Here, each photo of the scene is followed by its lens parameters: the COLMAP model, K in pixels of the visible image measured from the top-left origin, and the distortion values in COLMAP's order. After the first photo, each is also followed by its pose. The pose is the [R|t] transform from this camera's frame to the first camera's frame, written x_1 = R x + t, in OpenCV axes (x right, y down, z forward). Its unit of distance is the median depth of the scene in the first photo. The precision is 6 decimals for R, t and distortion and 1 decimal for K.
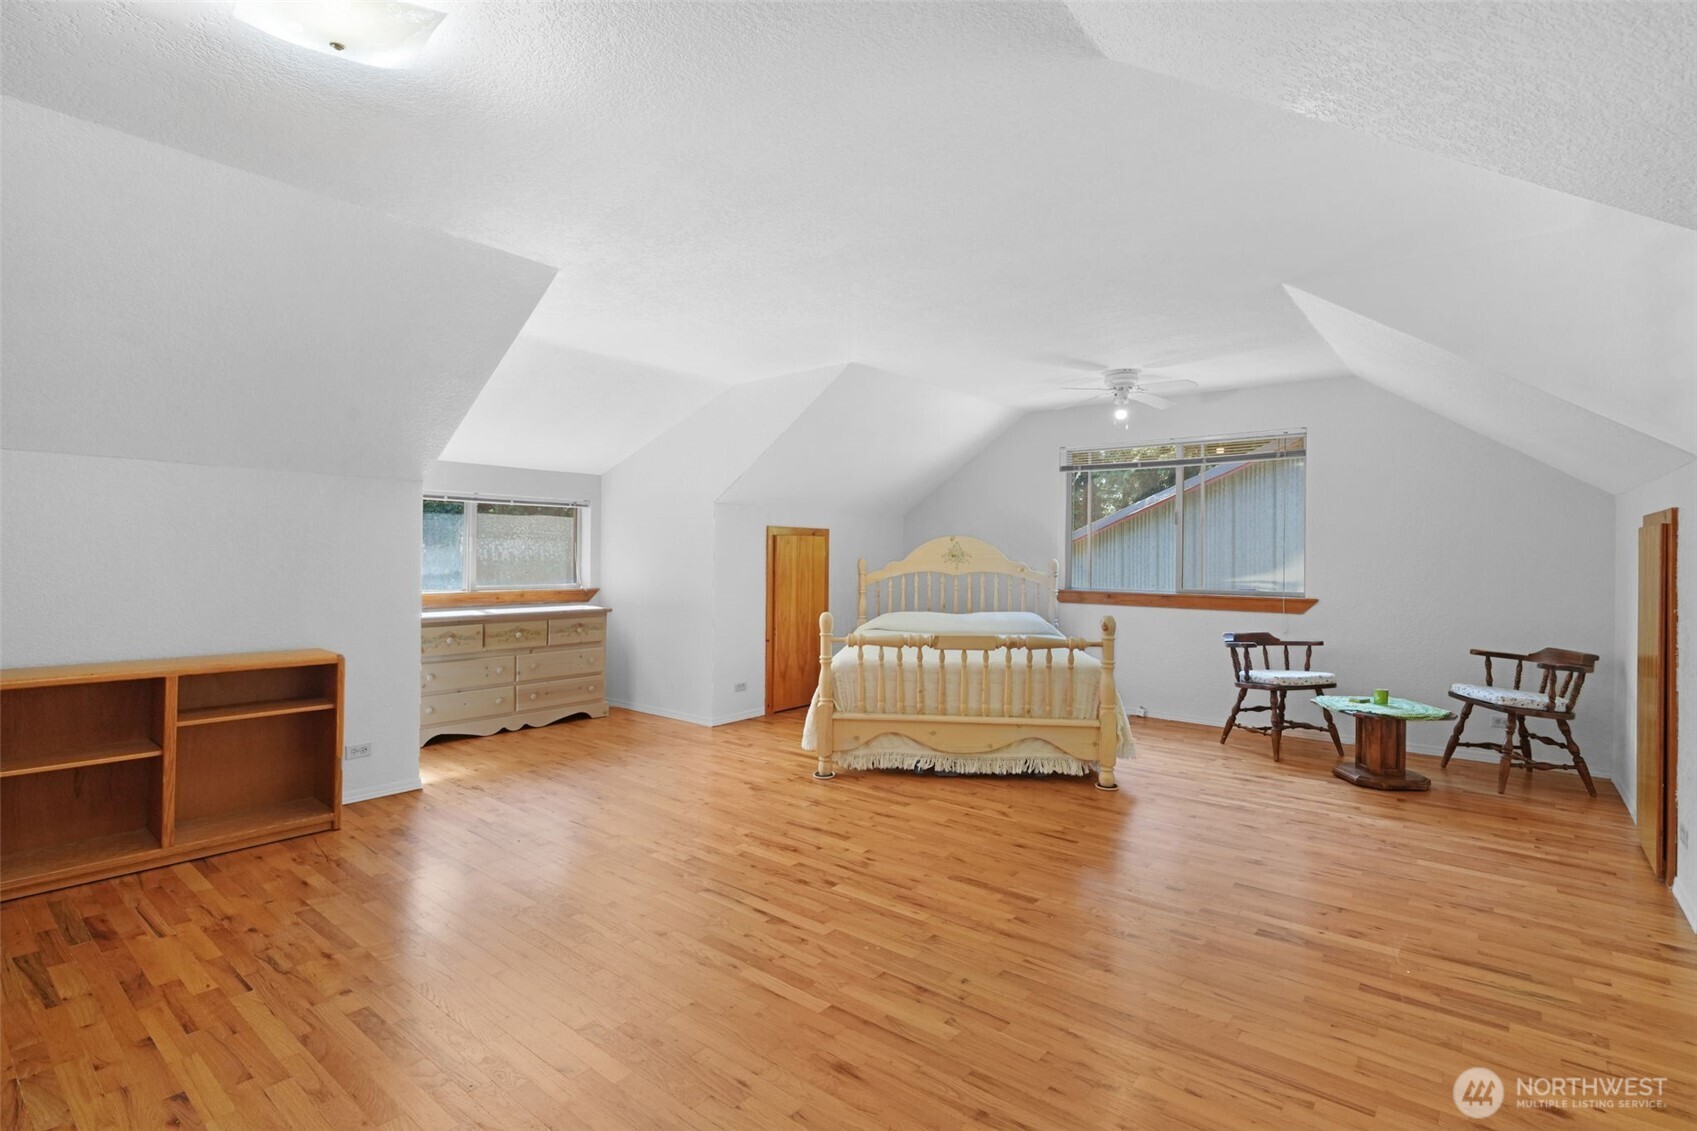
lens RADIAL K [[801.7, 0, 860.4], [0, 801.7, 552.7], [0, 0, 1]] dist [-0.002243, -0.000827]
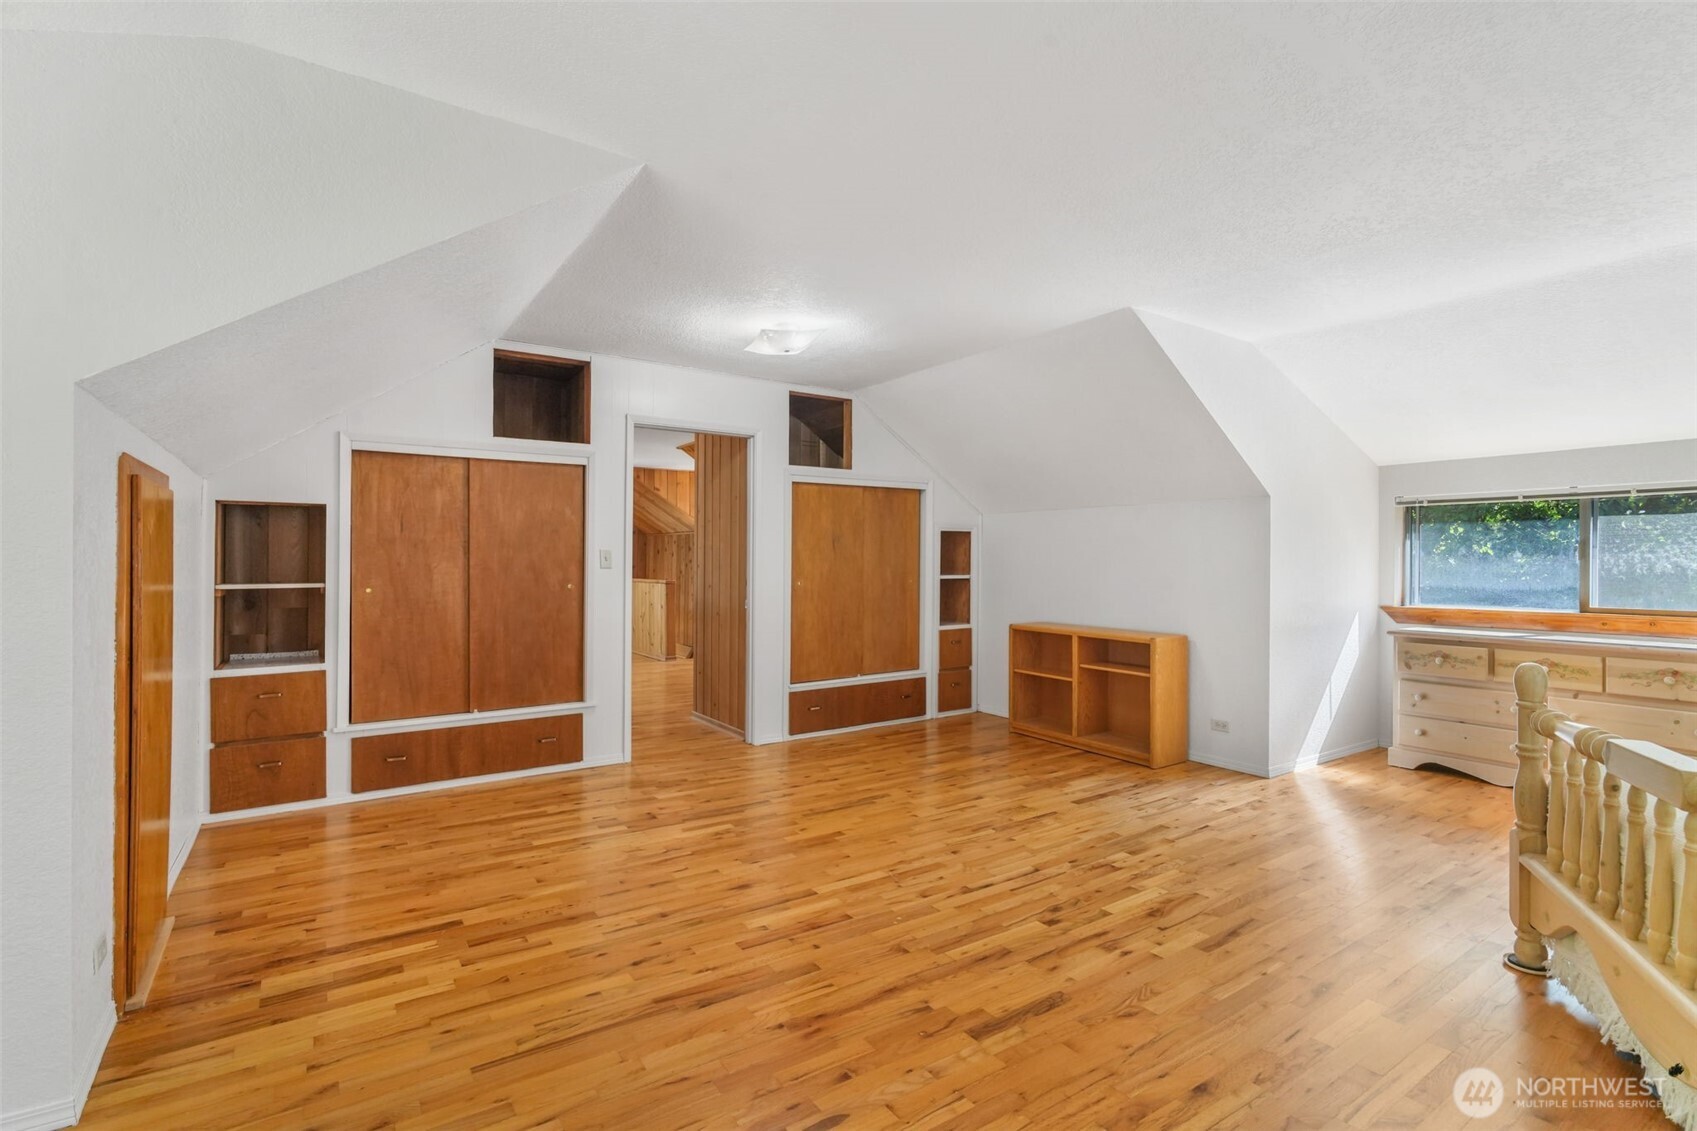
lens RADIAL K [[801.7, 0, 859.4], [0, 801.7, 568.6], [0, 0, 1]] dist [-0.002243, -0.000827]
pose [[-0.293370, -0.002786, -0.955995, 0.880511], [-0.005114, 0.999986, -0.001345, 0.018069], [0.955985, 0.004494, -0.293380, 1.049840]]
